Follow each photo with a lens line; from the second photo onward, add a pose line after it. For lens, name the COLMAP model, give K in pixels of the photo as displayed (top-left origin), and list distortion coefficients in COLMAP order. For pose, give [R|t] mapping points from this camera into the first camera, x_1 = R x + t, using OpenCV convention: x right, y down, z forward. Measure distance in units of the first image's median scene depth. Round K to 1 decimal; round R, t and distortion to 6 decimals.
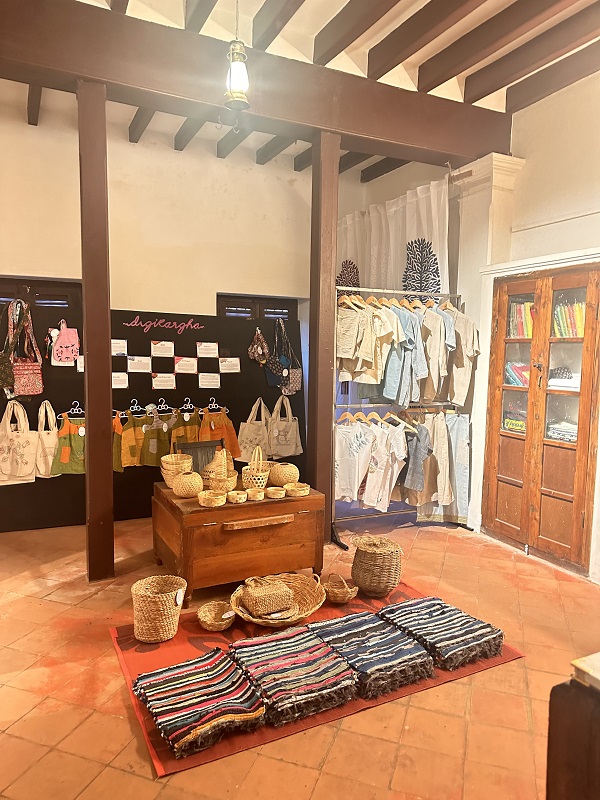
lens RADIAL K [[557.9, 0, 298.7], [0, 557.9, 400.6], [0, 0, 1]] dist [0.006499, -0.014367]
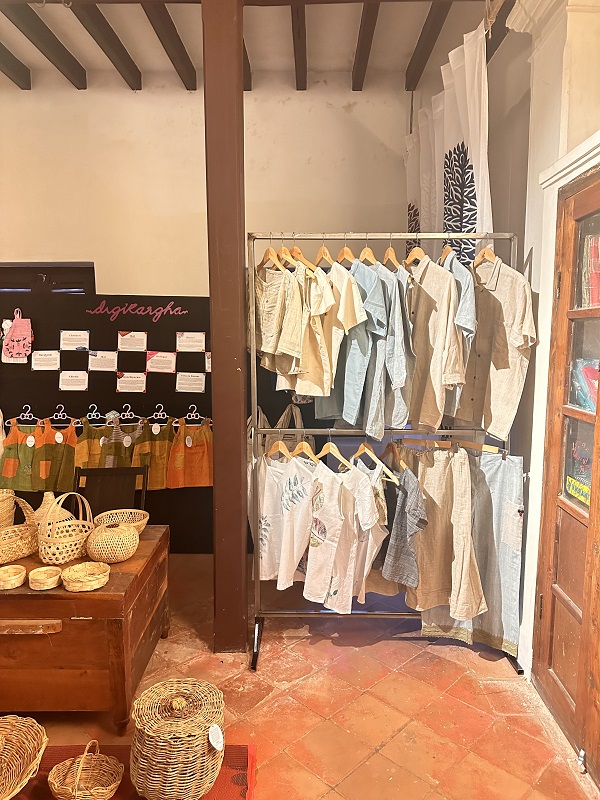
lens RADIAL K [[557.9, 0, 300.5], [0, 557.9, 399.8], [0, 0, 1]] dist [0.006499, -0.014367]
pose [[0.900721, 0.031565, -0.433251, 0.336551], [-0.025709, 0.999482, 0.019371, -0.033641], [0.433638, -0.006309, 0.901065, 0.419622]]
